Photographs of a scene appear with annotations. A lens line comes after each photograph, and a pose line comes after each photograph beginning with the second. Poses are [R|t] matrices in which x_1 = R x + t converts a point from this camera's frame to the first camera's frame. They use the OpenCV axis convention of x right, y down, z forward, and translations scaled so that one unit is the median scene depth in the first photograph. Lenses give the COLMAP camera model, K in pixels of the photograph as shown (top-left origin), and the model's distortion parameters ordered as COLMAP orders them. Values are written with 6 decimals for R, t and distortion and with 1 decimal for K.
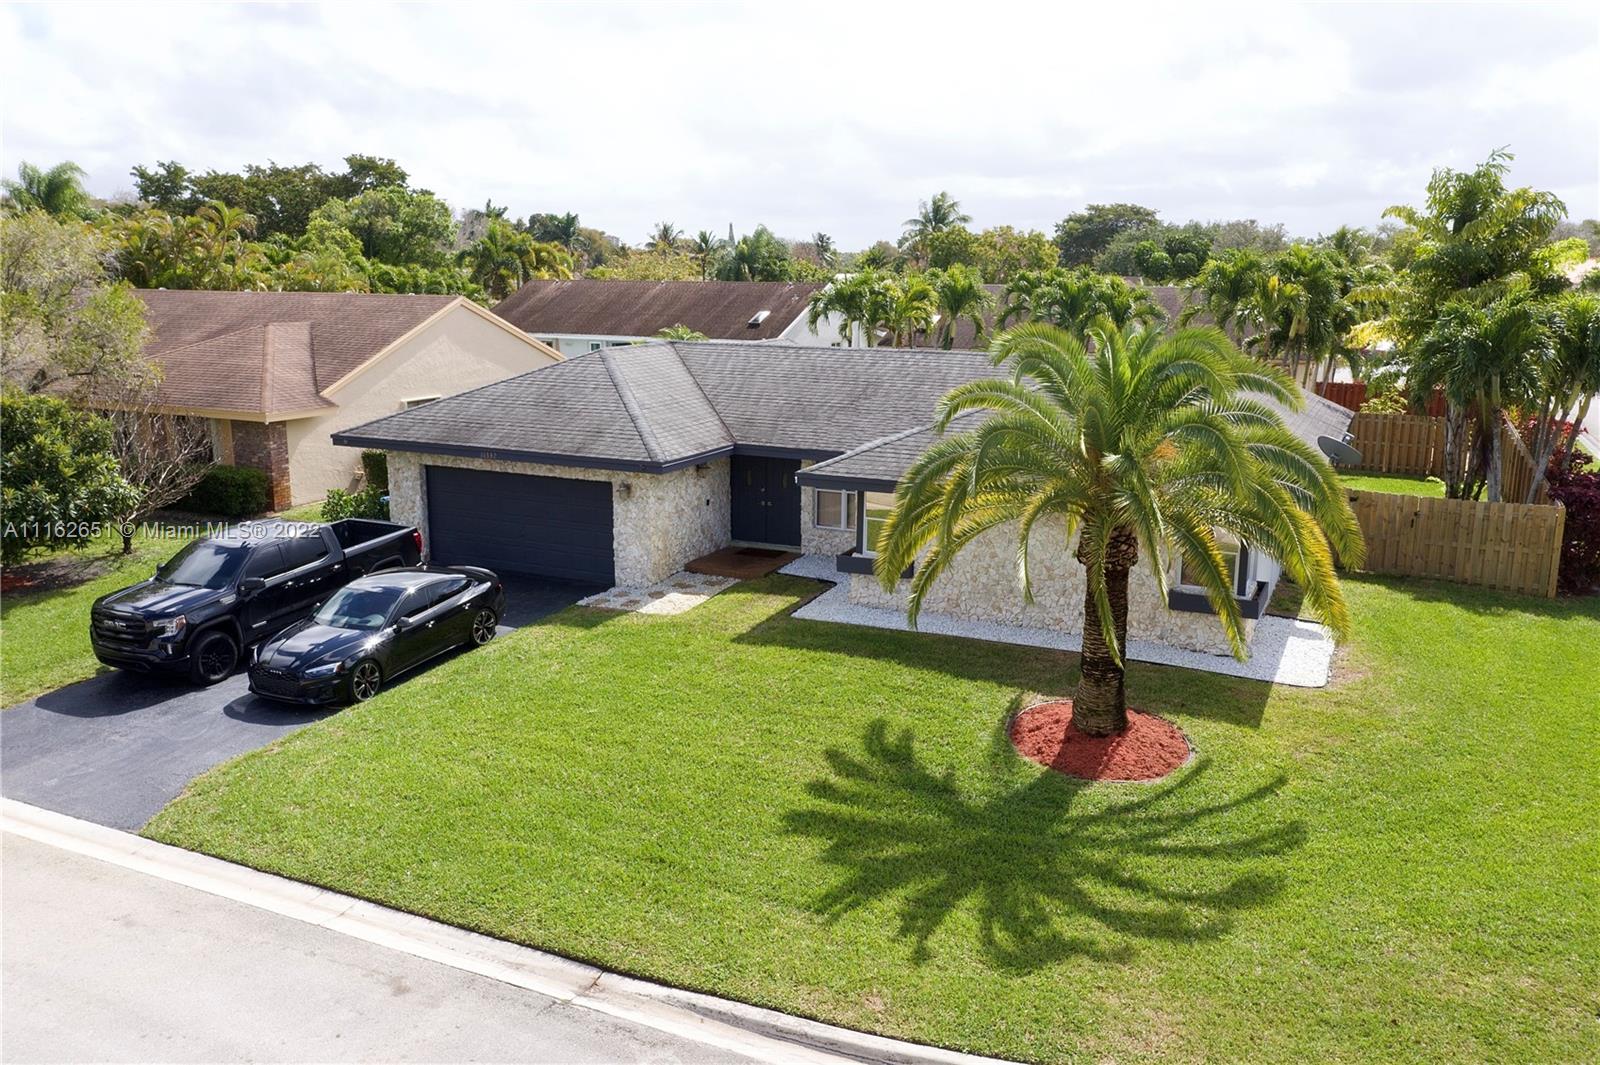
lens RADIAL K [[1279.0, 0, 800.0], [0, 1279.0, 532.5], [0, 0, 1]] dist [-0.011453, -0.003797]
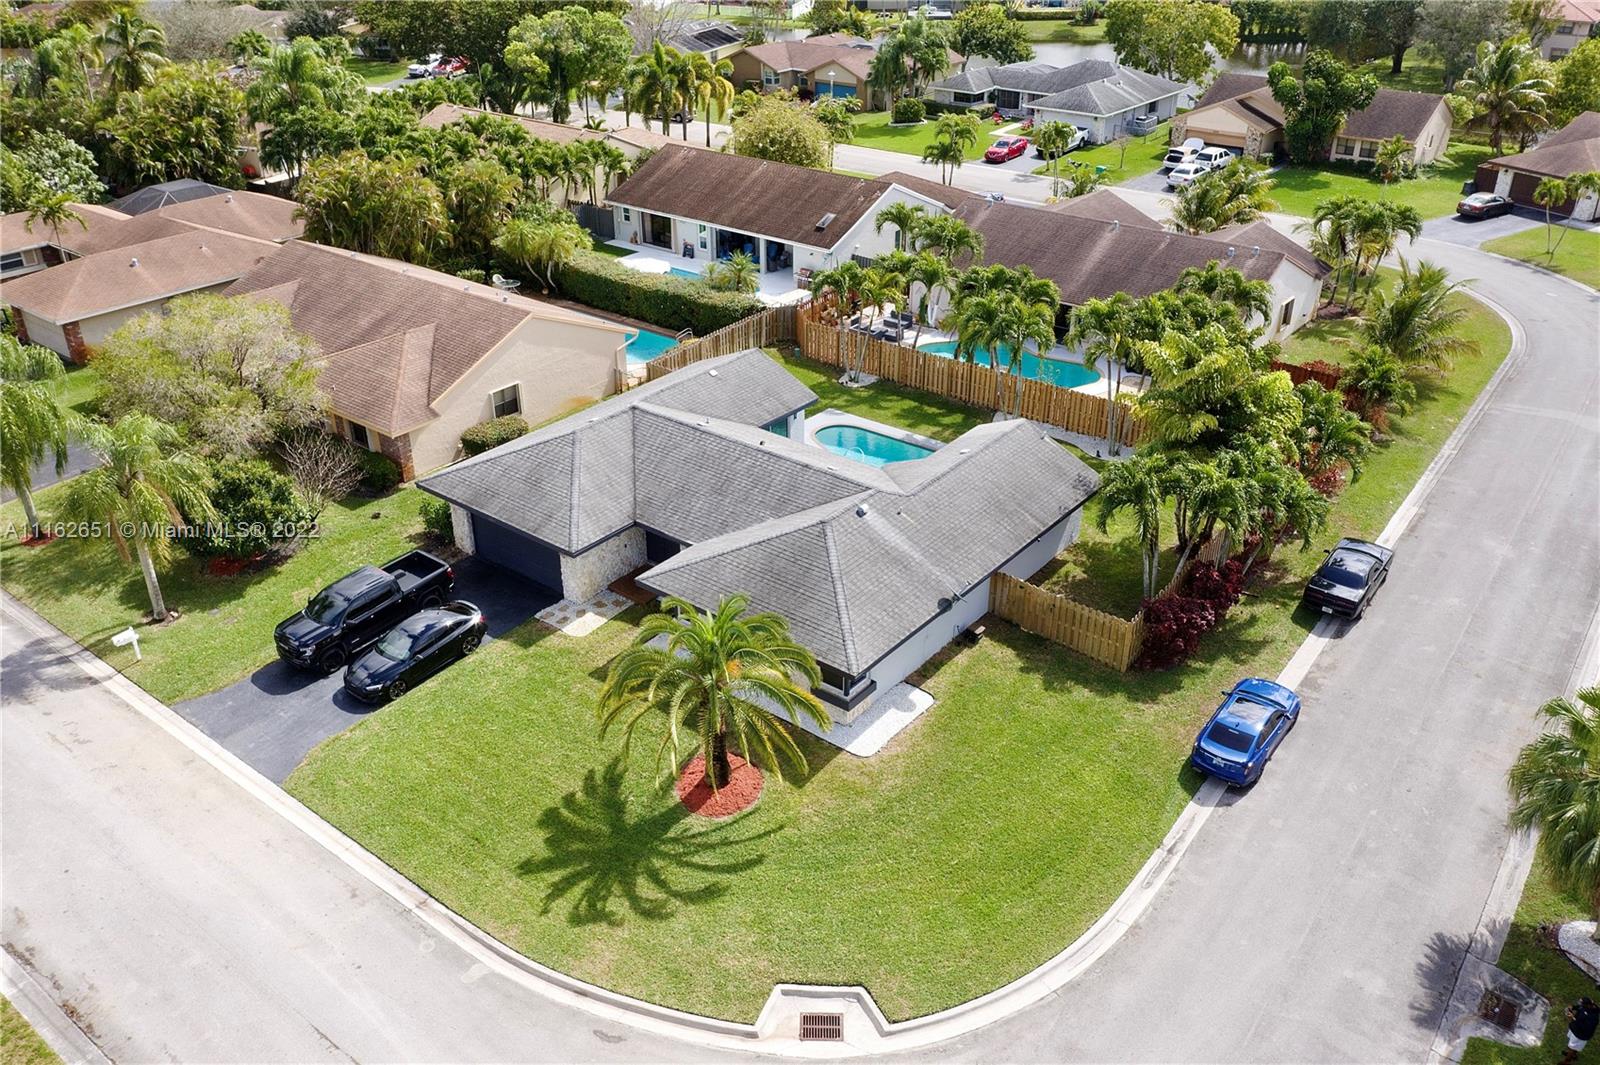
lens RADIAL K [[1279.0, 0, 800.0], [0, 1279.0, 532.5], [0, 0, 1]] dist [-0.011453, -0.003797]
pose [[0.975405, 0.098202, -0.197336, 0.592502], [-0.036945, 0.955444, 0.292851, -0.668036], [0.217302, -0.278357, 0.935573, -0.611205]]
